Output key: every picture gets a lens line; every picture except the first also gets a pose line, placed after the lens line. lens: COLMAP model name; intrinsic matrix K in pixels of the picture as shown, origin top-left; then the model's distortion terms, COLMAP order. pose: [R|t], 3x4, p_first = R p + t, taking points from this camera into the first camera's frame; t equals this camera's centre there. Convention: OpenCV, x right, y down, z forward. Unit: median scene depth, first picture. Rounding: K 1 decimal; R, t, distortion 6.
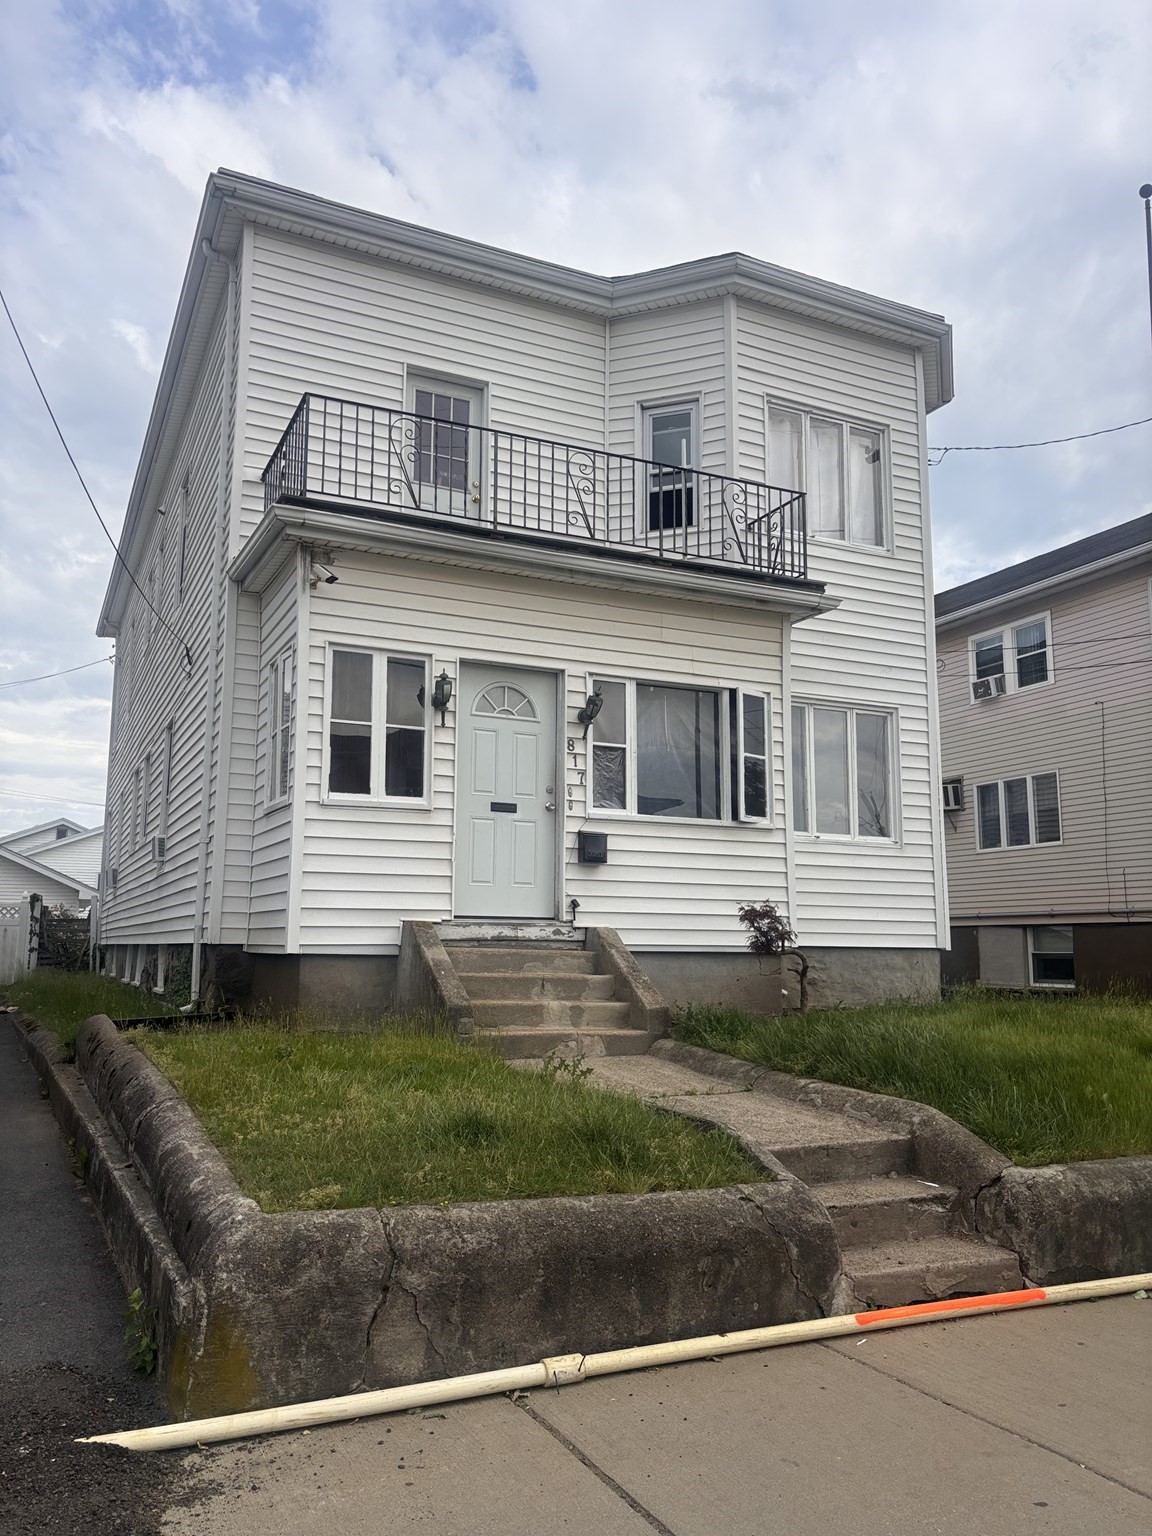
lens RADIAL K [[1179.7, 0, 562.8], [0, 1179.7, 759.8], [0, 0, 1]] dist [0.030471, -0.033958]
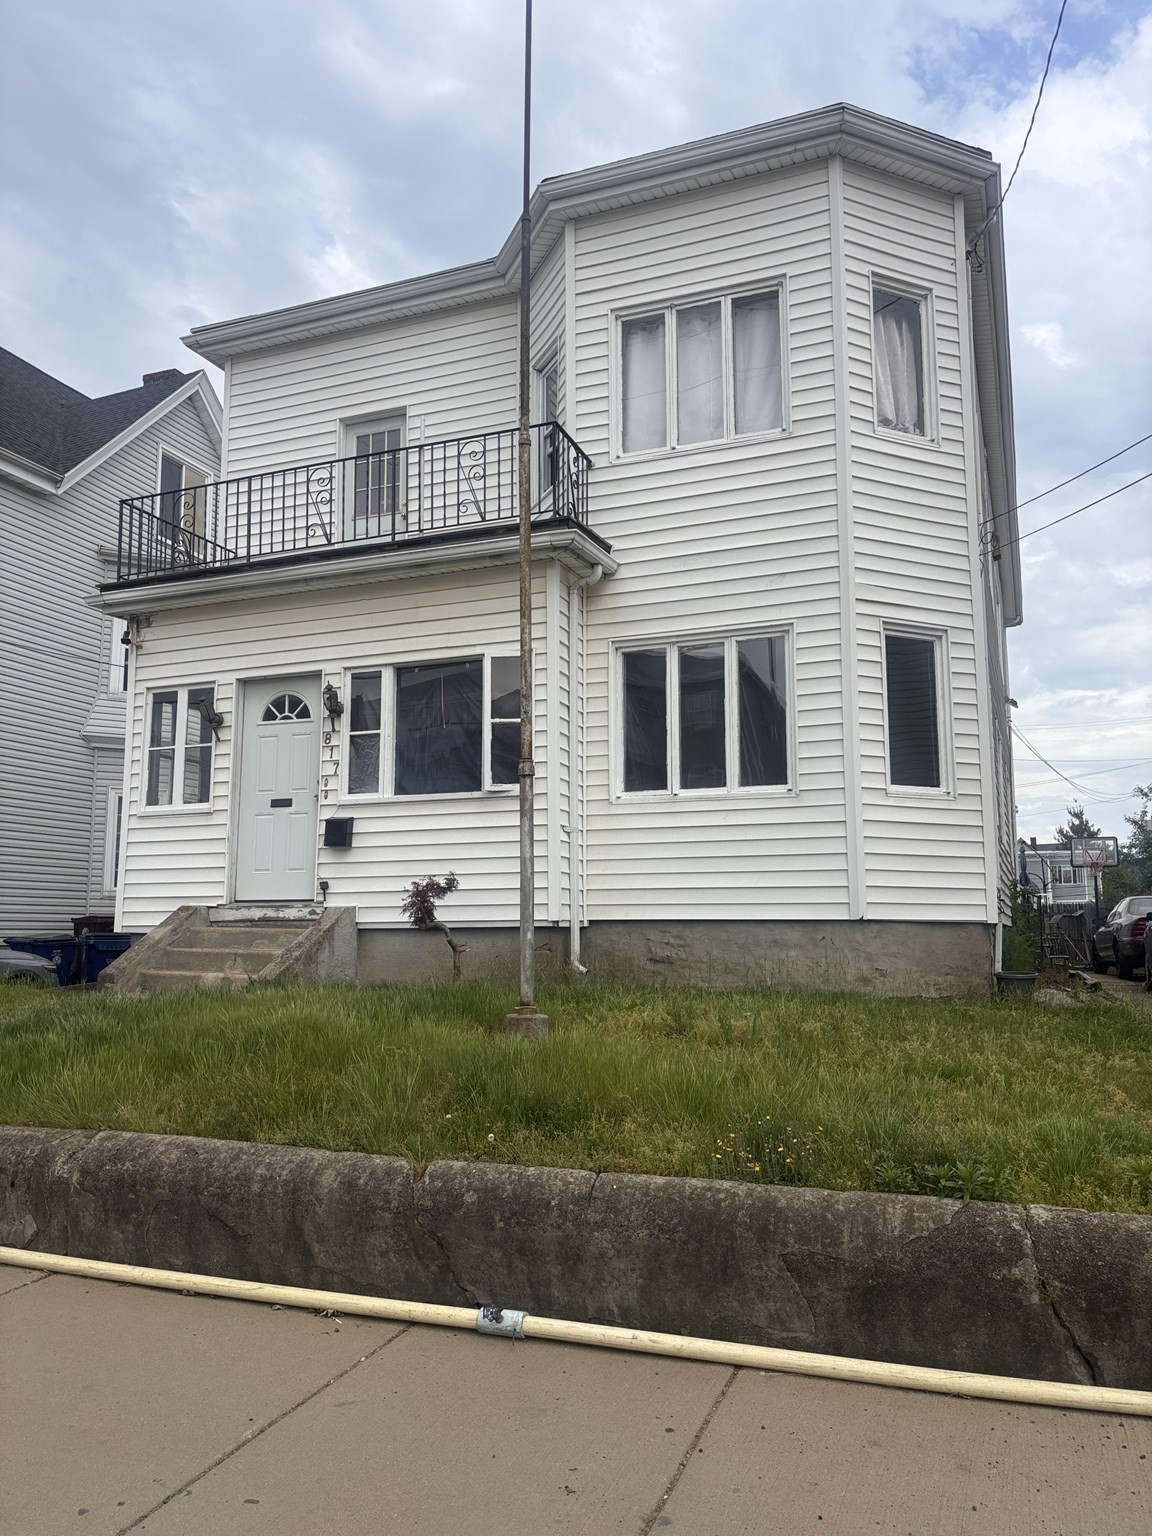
lens RADIAL K [[1179.7, 0, 564.1], [0, 1179.7, 765.9], [0, 0, 1]] dist [0.030471, -0.033958]
pose [[0.681898, -0.115504, -0.722270, 0.919012], [0.122588, 0.991533, -0.042829, 0.083488], [0.721101, -0.059337, 0.690284, 0.402180]]
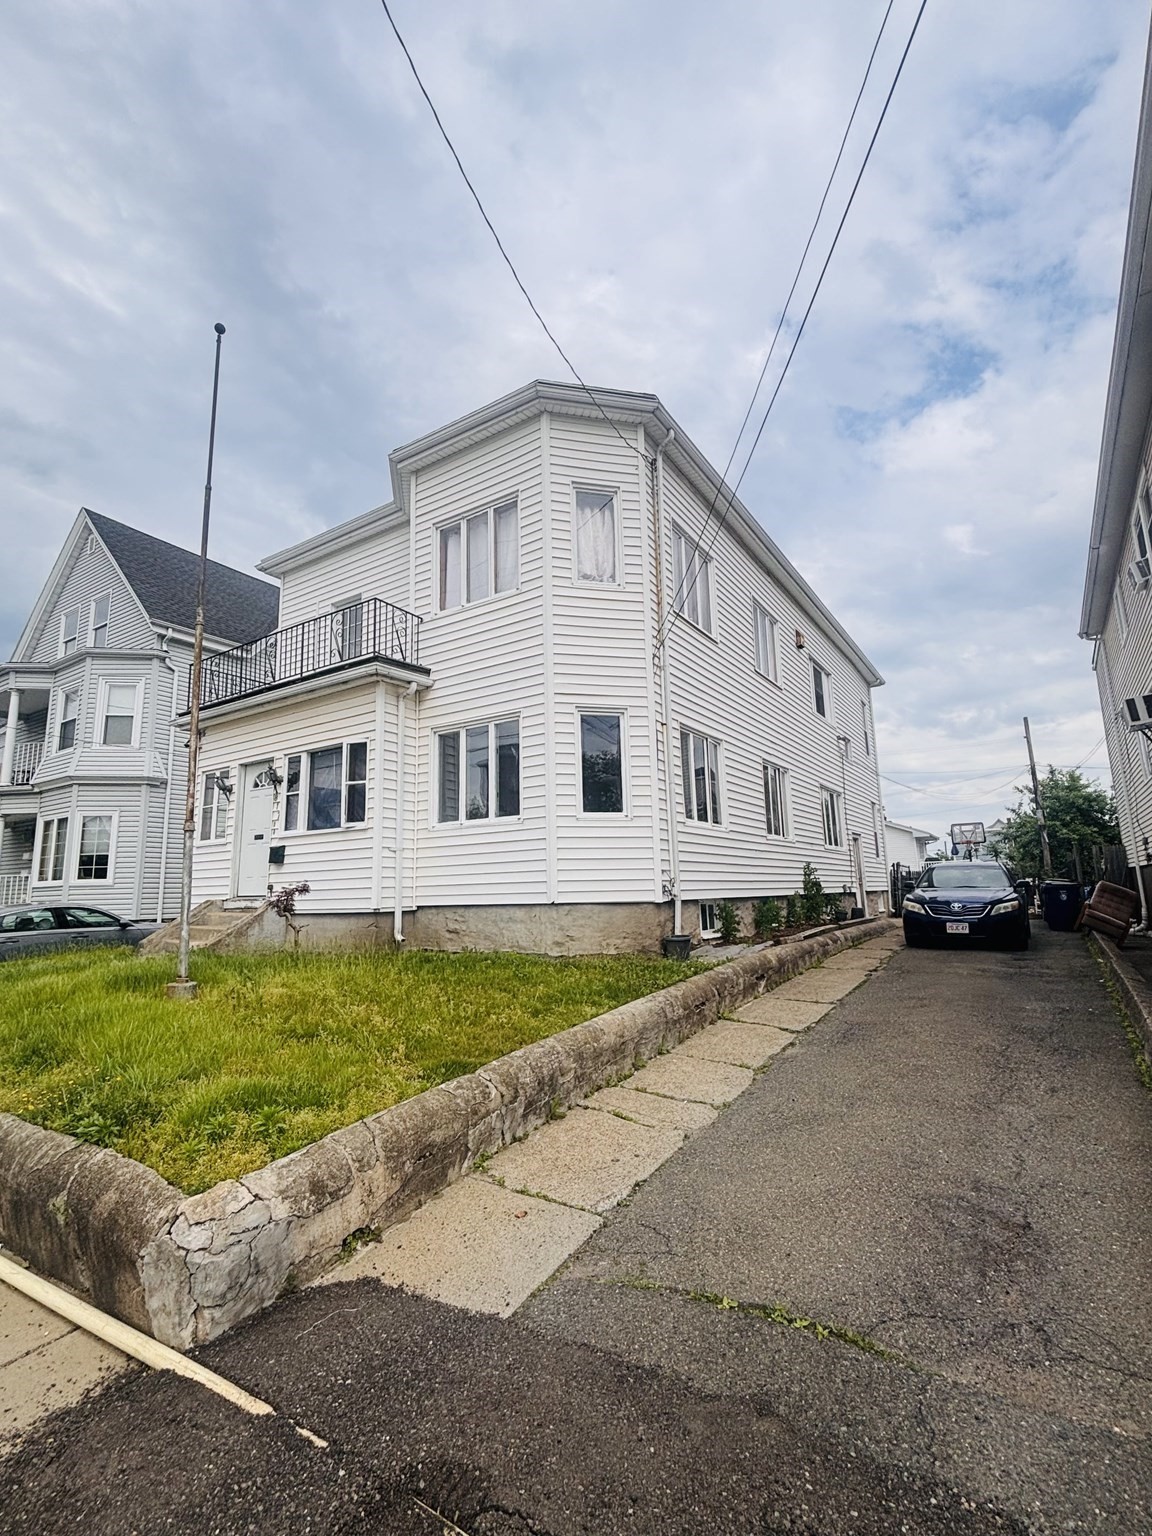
lens RADIAL K [[713.3, 0, 572.0], [0, 713.3, 766.6], [0, 0, 1]] dist [0.005307, -0.000462]
pose [[0.526161, -0.171708, -0.832869, 1.141642], [0.161493, 0.981755, -0.100381, 0.120723], [0.834910, -0.081686, 0.544291, 0.776253]]
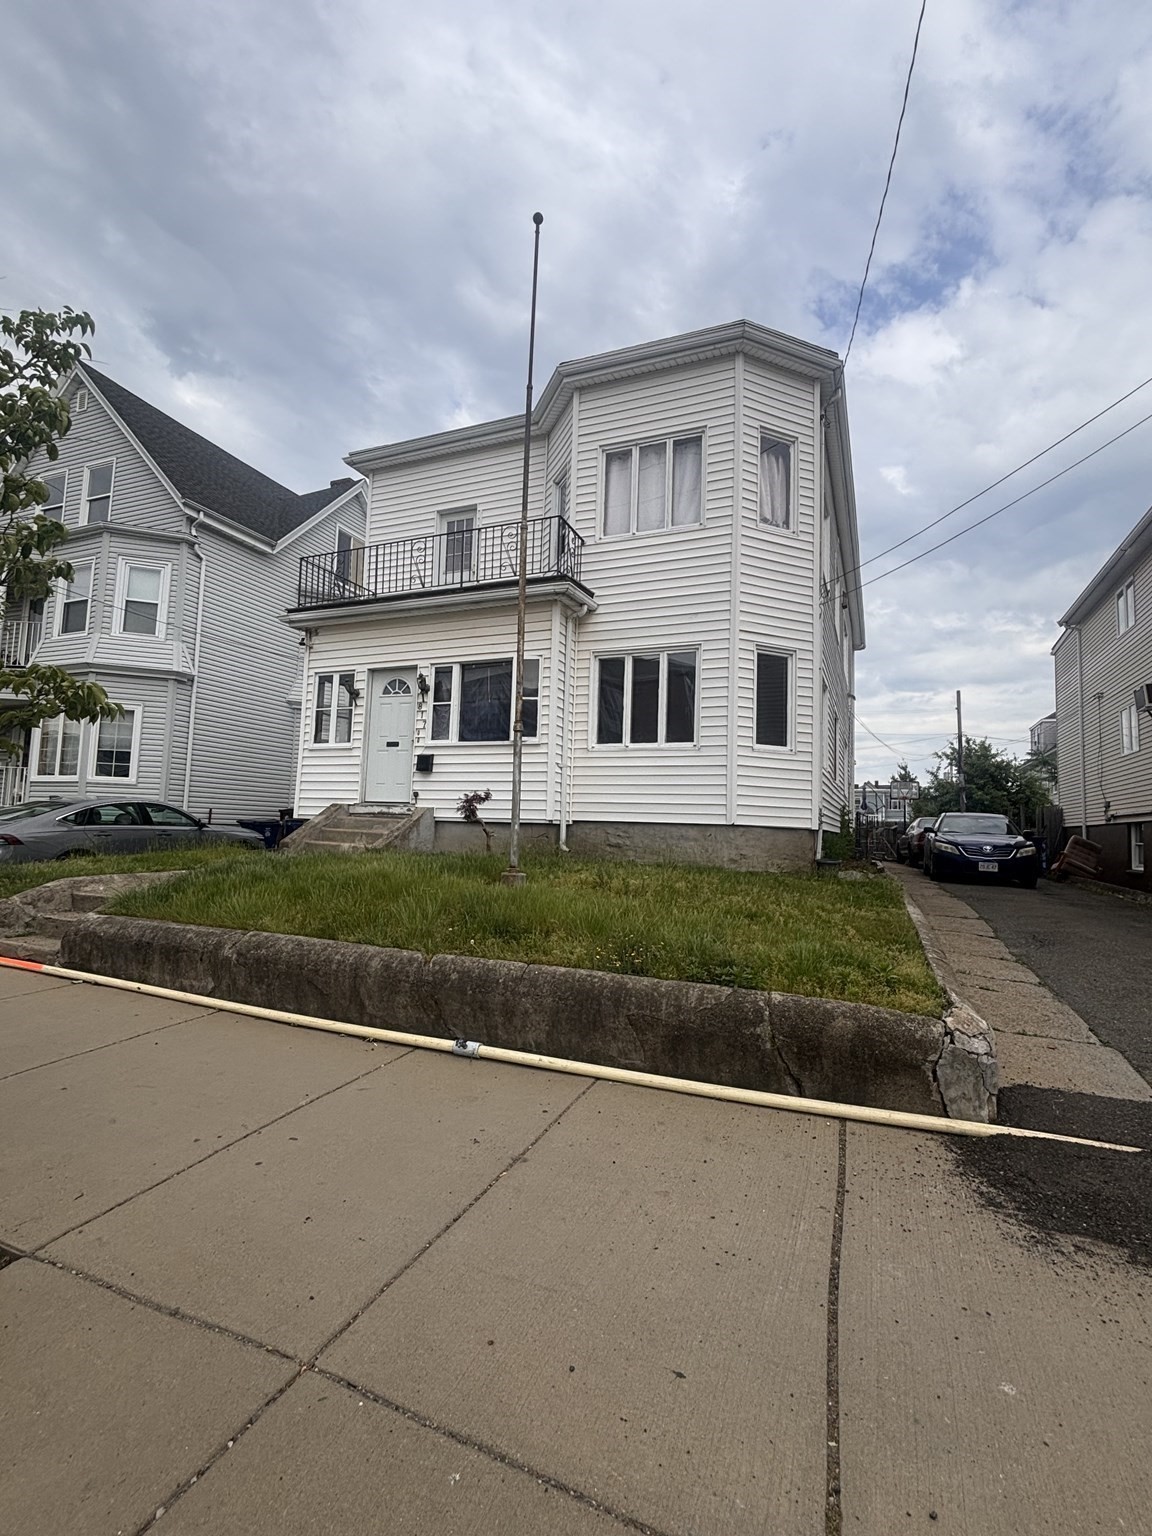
lens RADIAL K [[713.3, 0, 578.0], [0, 713.3, 769.1], [0, 0, 1]] dist [0.005307, -0.000462]
pose [[0.668257, -0.053698, -0.741990, 0.952919], [0.091820, 0.995719, 0.010635, 0.091230], [0.738242, -0.075236, 0.670327, 0.436594]]
